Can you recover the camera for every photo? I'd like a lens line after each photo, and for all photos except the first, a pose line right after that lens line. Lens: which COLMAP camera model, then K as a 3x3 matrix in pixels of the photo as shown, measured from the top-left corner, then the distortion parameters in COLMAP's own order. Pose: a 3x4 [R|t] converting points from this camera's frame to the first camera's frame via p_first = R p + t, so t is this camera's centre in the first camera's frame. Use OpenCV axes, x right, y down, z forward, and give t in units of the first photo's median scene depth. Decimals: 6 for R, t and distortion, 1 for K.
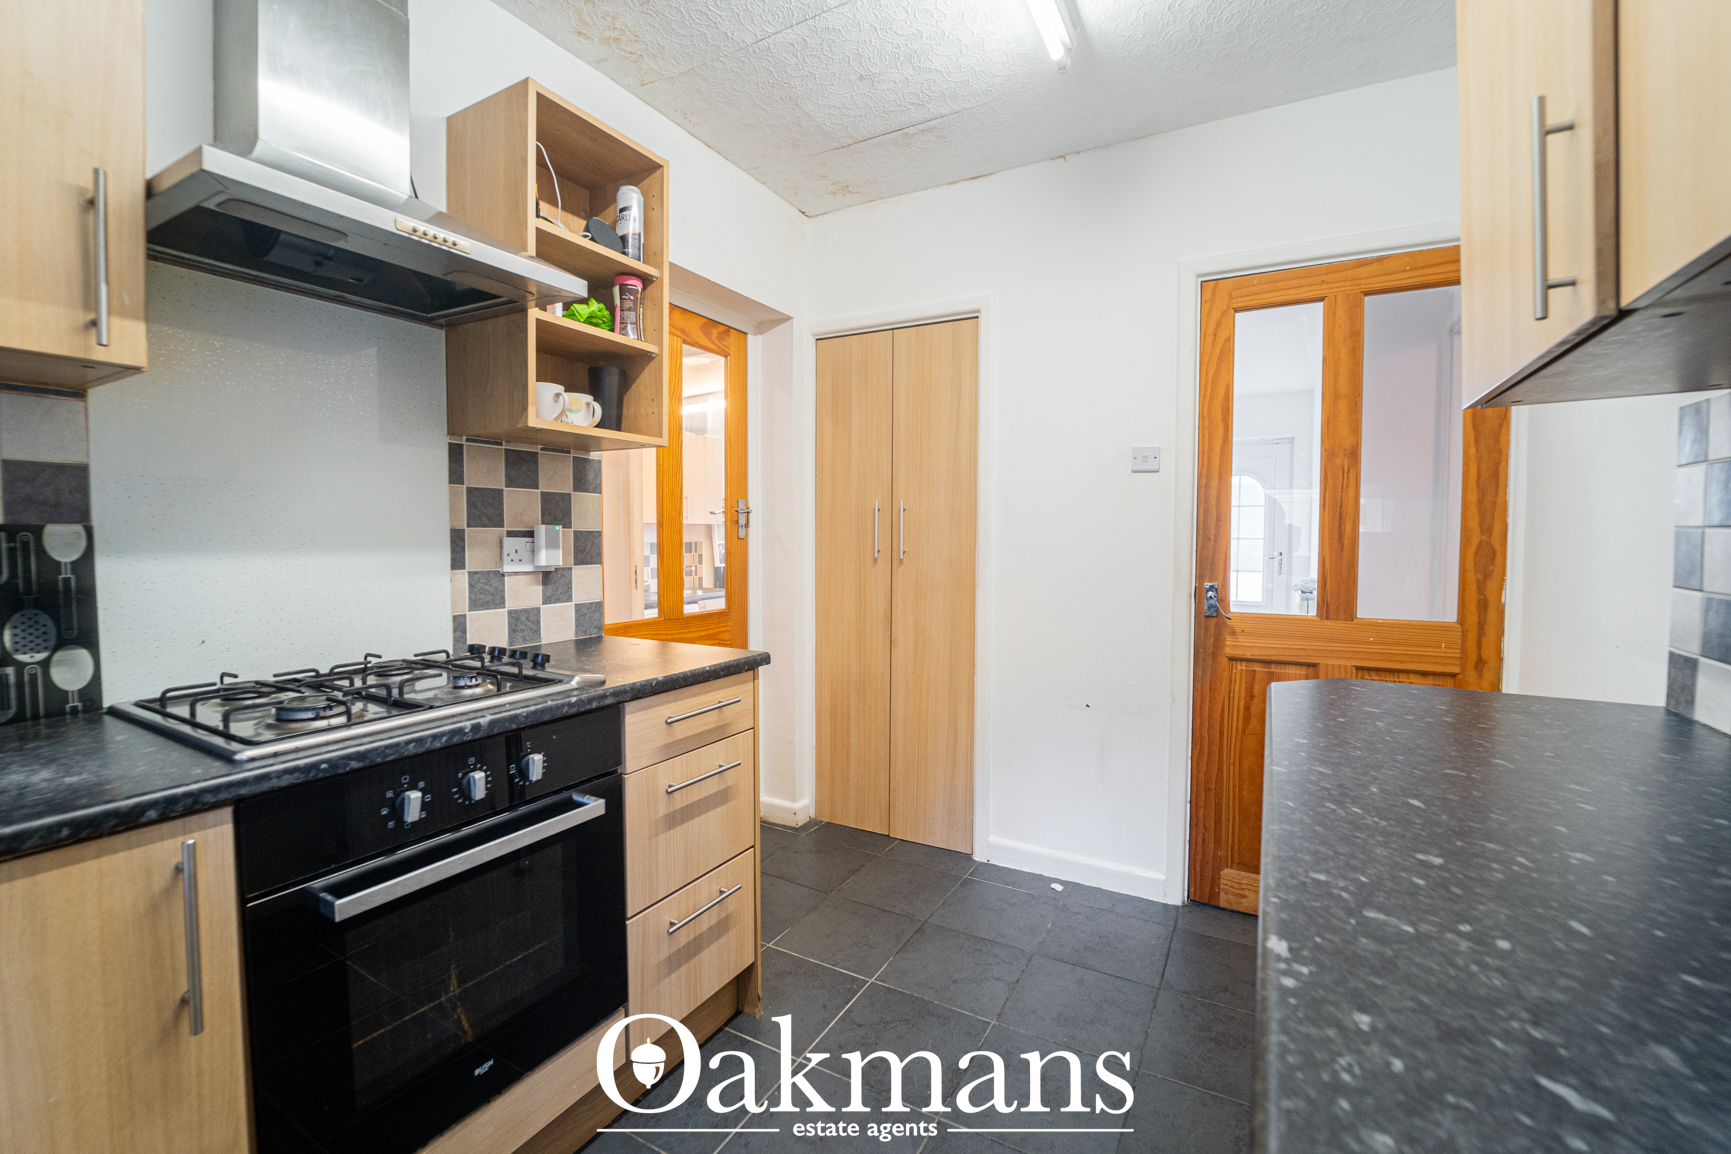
lens RADIAL K [[724.0, 0, 865.5], [0, 724.0, 577.0], [0, 0, 1]] dist [-0.000033, -0.000593]
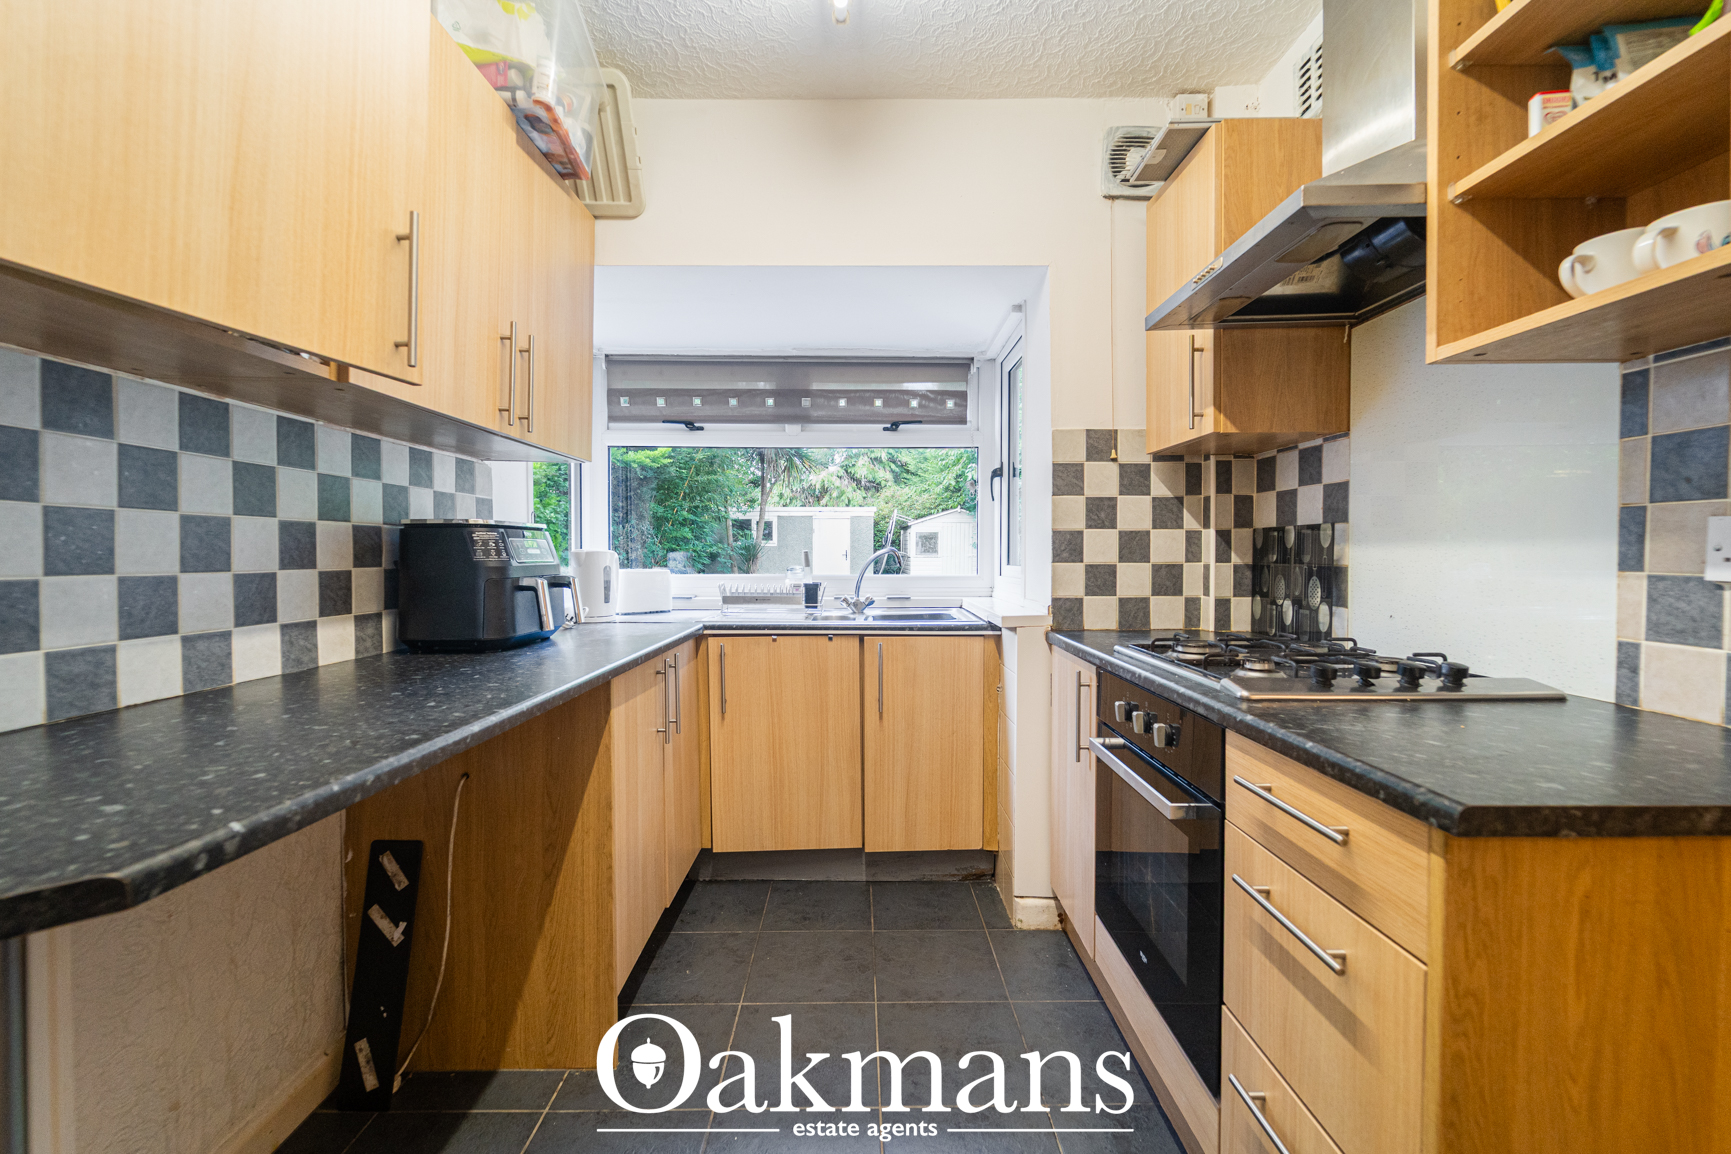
lens RADIAL K [[708.9, 0, 863.4], [0, 708.9, 569.1], [0, 0, 1]] dist [0.008294, -0.004007]
pose [[-0.868817, 0.011089, -0.495009, 0.328472], [-0.029982, 0.996736, 0.074953, -0.038459], [0.494225, 0.079962, -0.865649, 1.207148]]
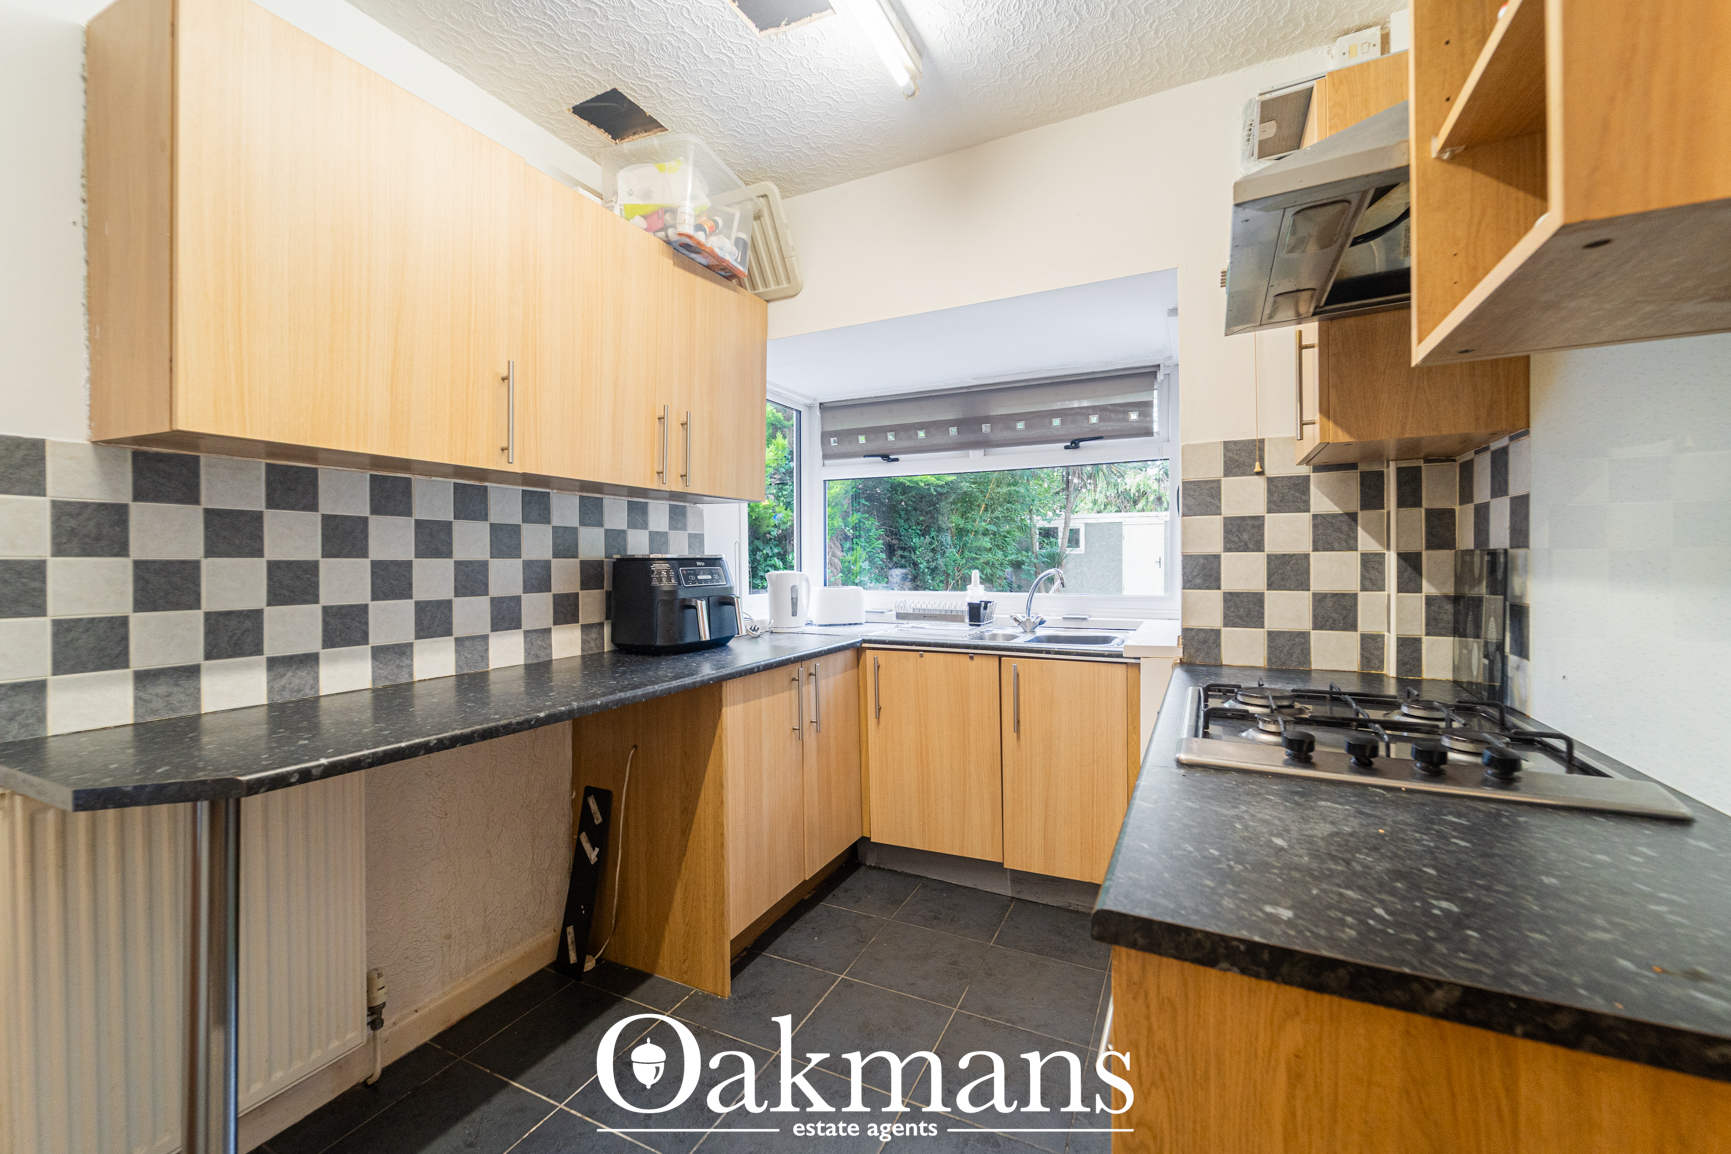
lens RADIAL K [[683.7, 0, 865.3], [0, 683.7, 570.3], [0, 0, 1]] dist [0.003436, -0.000295]
pose [[-0.998191, 0.006884, -0.059734, -0.005292], [0.002362, 0.997147, 0.075442, -0.082120], [0.060083, 0.075164, -0.995359, 1.358749]]
